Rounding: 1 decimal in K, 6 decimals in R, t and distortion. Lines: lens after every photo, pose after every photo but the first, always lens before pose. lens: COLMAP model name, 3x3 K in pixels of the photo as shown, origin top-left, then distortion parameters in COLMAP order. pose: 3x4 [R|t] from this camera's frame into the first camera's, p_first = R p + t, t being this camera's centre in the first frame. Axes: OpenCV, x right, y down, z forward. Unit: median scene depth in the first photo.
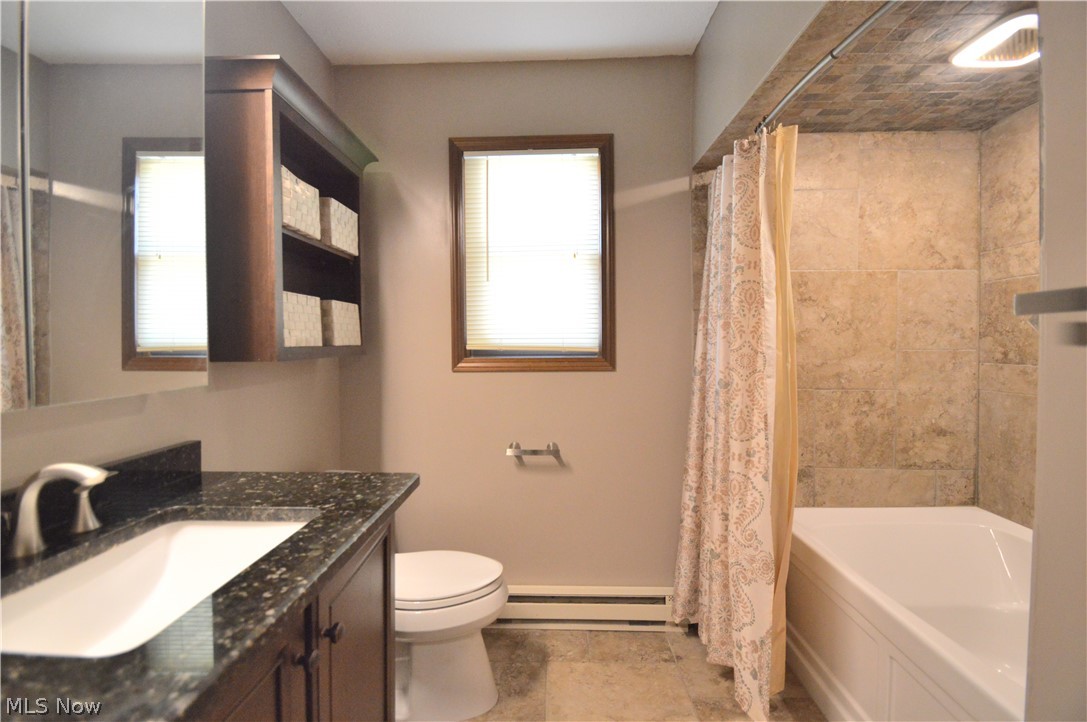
lens RADIAL K [[484.3, 0, 538.9], [0, 484.3, 353.5], [0, 0, 1]] dist [0.021304, -0.019850]
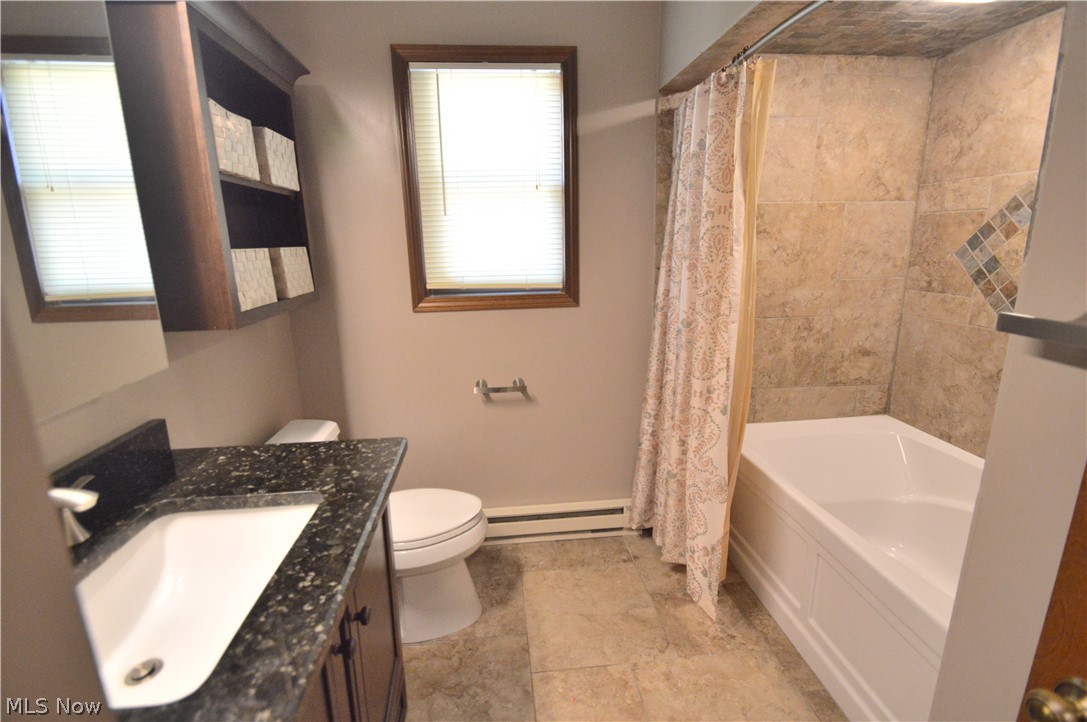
lens RADIAL K [[484.3, 0, 538.9], [0, 484.3, 353.5], [0, 0, 1]] dist [0.021304, -0.019850]
pose [[0.991313, -0.043950, 0.123965, -0.061687], [0.018365, 0.979536, 0.200427, -0.082023], [-0.130237, -0.196410, 0.971834, 0.012252]]
